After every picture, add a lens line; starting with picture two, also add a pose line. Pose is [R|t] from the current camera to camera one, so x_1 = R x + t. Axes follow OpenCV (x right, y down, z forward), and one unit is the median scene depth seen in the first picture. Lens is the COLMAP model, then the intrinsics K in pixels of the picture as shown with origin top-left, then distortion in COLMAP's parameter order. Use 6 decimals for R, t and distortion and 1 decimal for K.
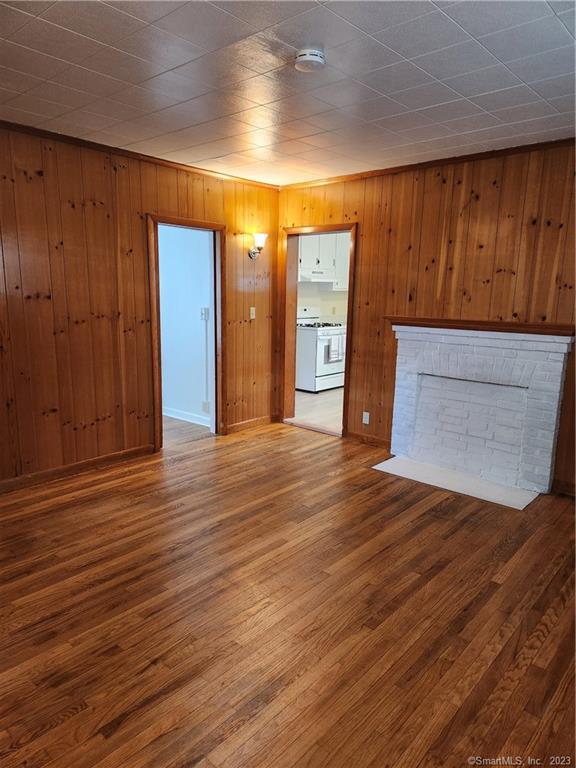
lens RADIAL K [[509.7, 0, 290.0], [0, 509.7, 389.5], [0, 0, 1]] dist [0.036577, -0.008627]
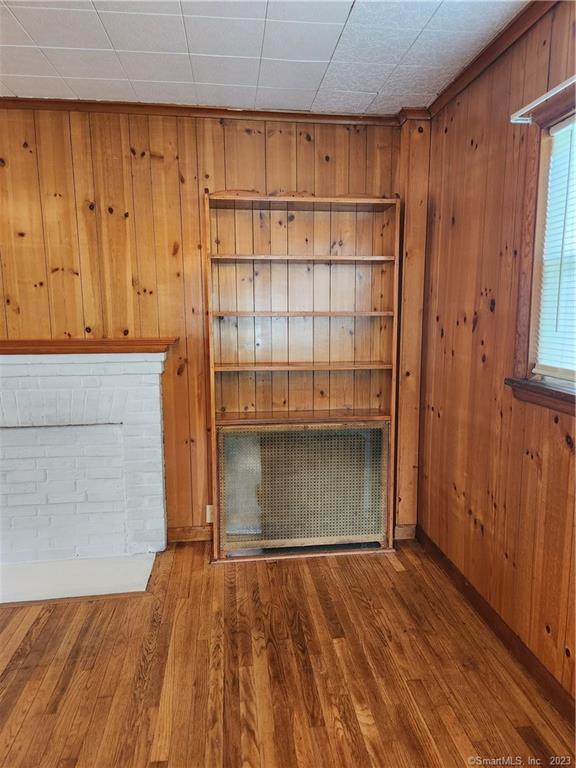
lens RADIAL K [[509.7, 0, 295.3], [0, 509.7, 387.1], [0, 0, 1]] dist [0.036577, -0.008627]
pose [[0.658166, -0.123639, 0.742651, 0.076230], [0.160022, 0.986858, 0.022479, -0.032398], [-0.735670, 0.104046, 0.669301, 0.299279]]
